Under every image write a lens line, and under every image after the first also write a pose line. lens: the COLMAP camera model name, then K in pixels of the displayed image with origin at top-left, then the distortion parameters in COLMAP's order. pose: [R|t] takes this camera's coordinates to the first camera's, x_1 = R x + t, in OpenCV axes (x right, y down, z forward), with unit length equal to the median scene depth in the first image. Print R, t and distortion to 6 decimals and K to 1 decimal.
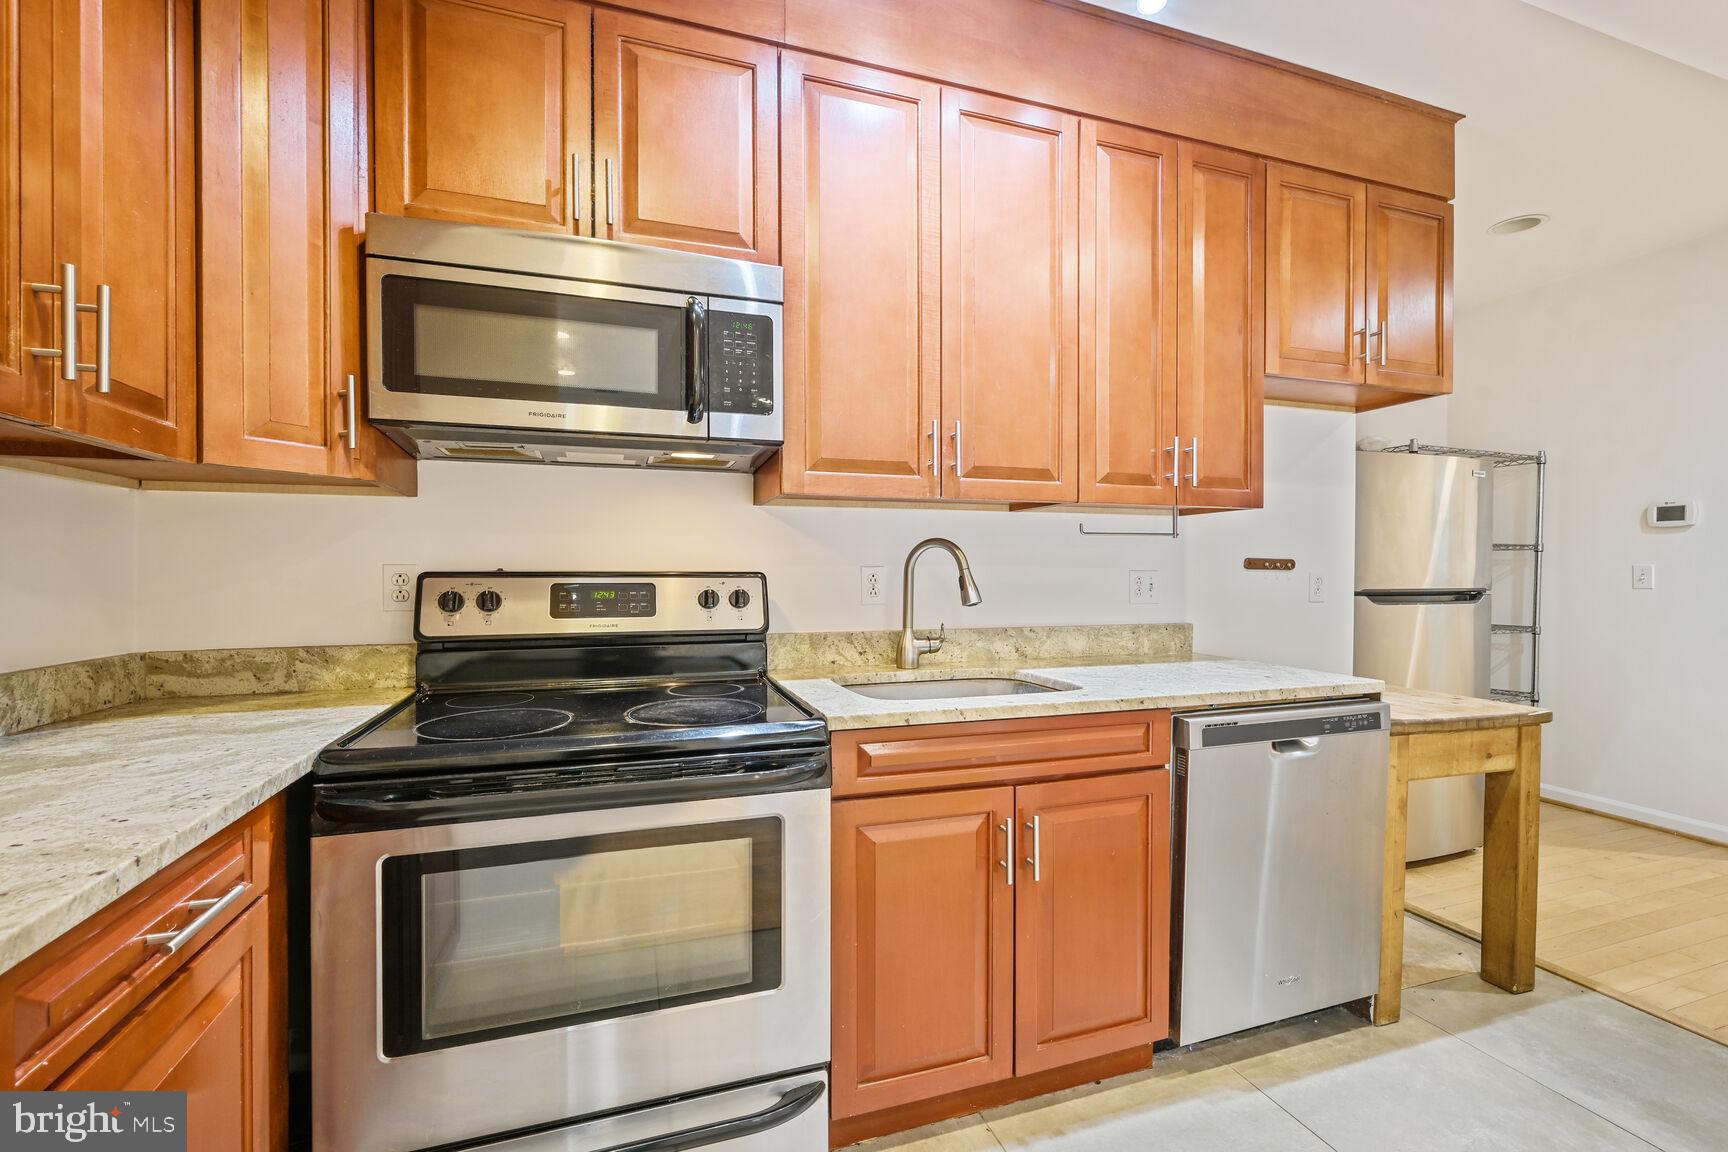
lens RADIAL K [[652.7, 0, 901.4], [0, 652.7, 570.8], [0, 0, 1]] dist [-0.002713, -0.000170]
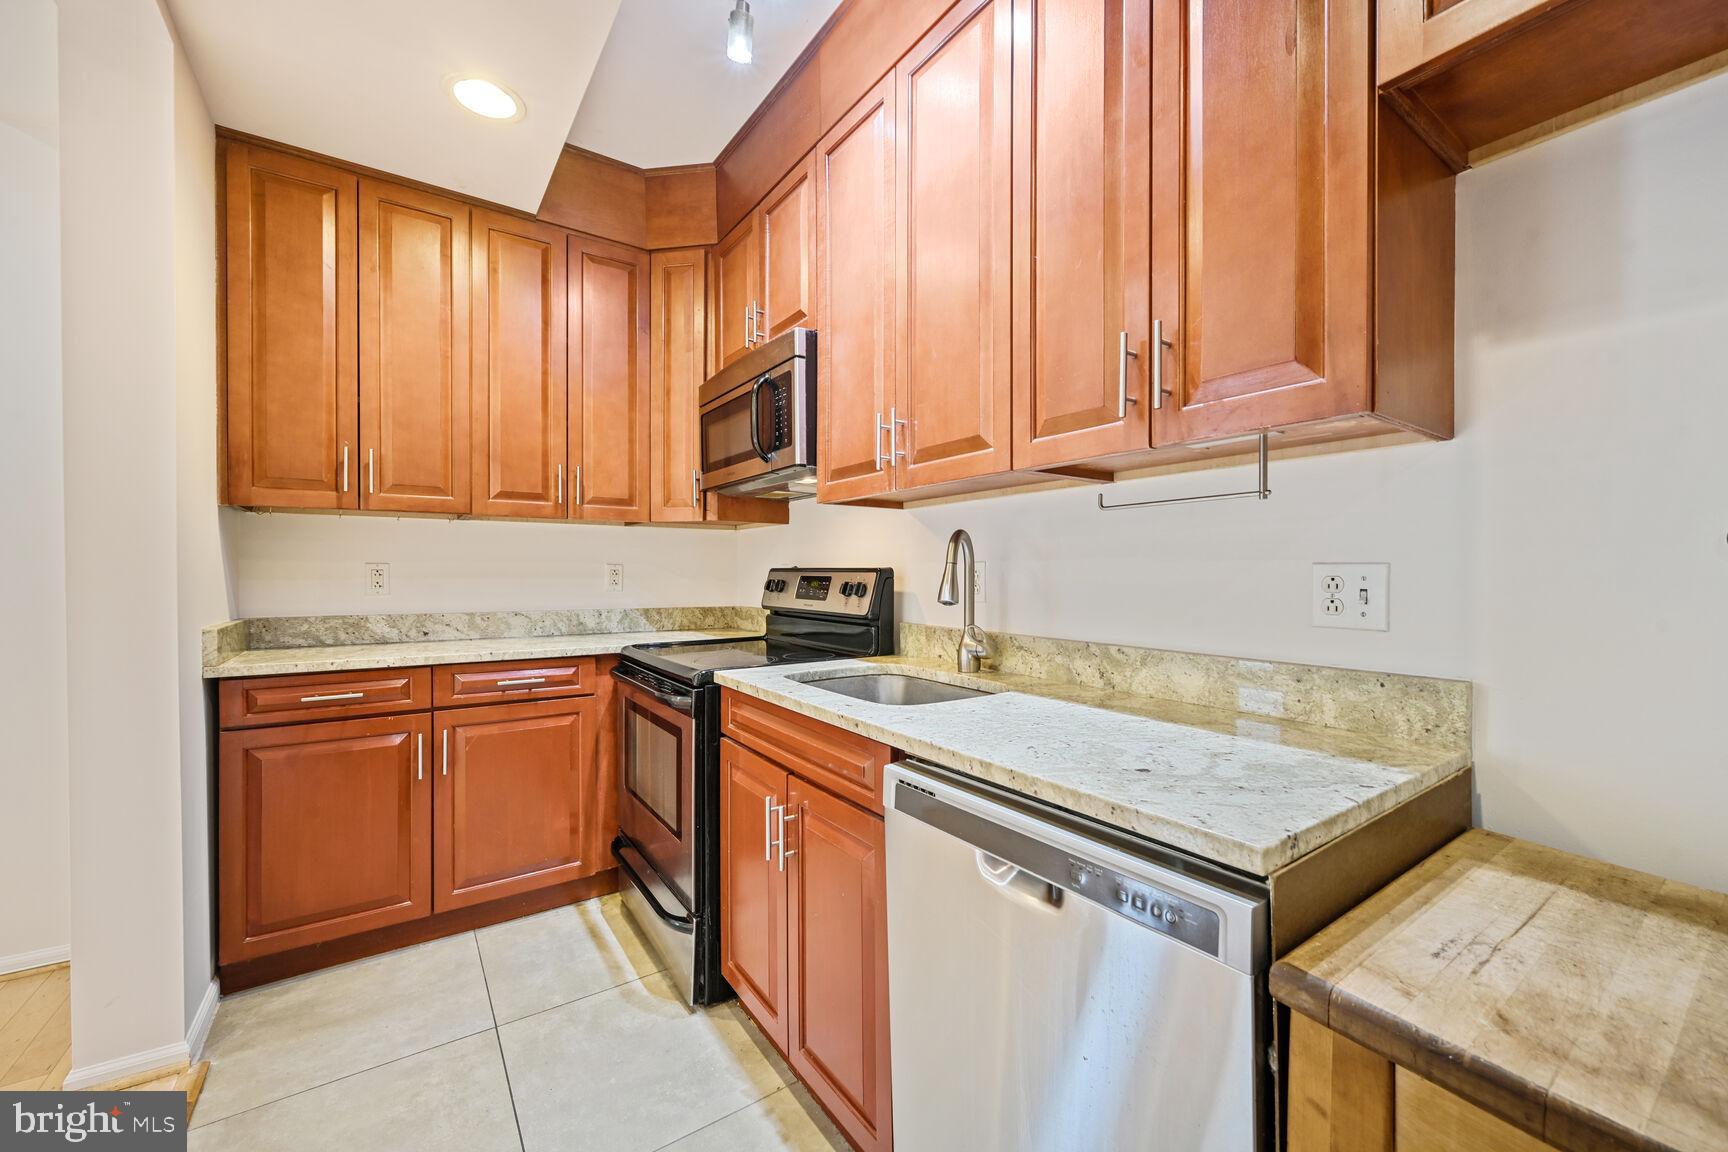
lens RADIAL K [[698.1, 0, 888.8], [0, 698.1, 572.7], [0, 0, 1]] dist [0.002064, -0.000236]
pose [[0.313145, -0.000163, -0.949705, 1.042135], [-0.002727, 0.999996, -0.001071, 0.011839], [0.949701, 0.002925, 0.313143, 0.662977]]
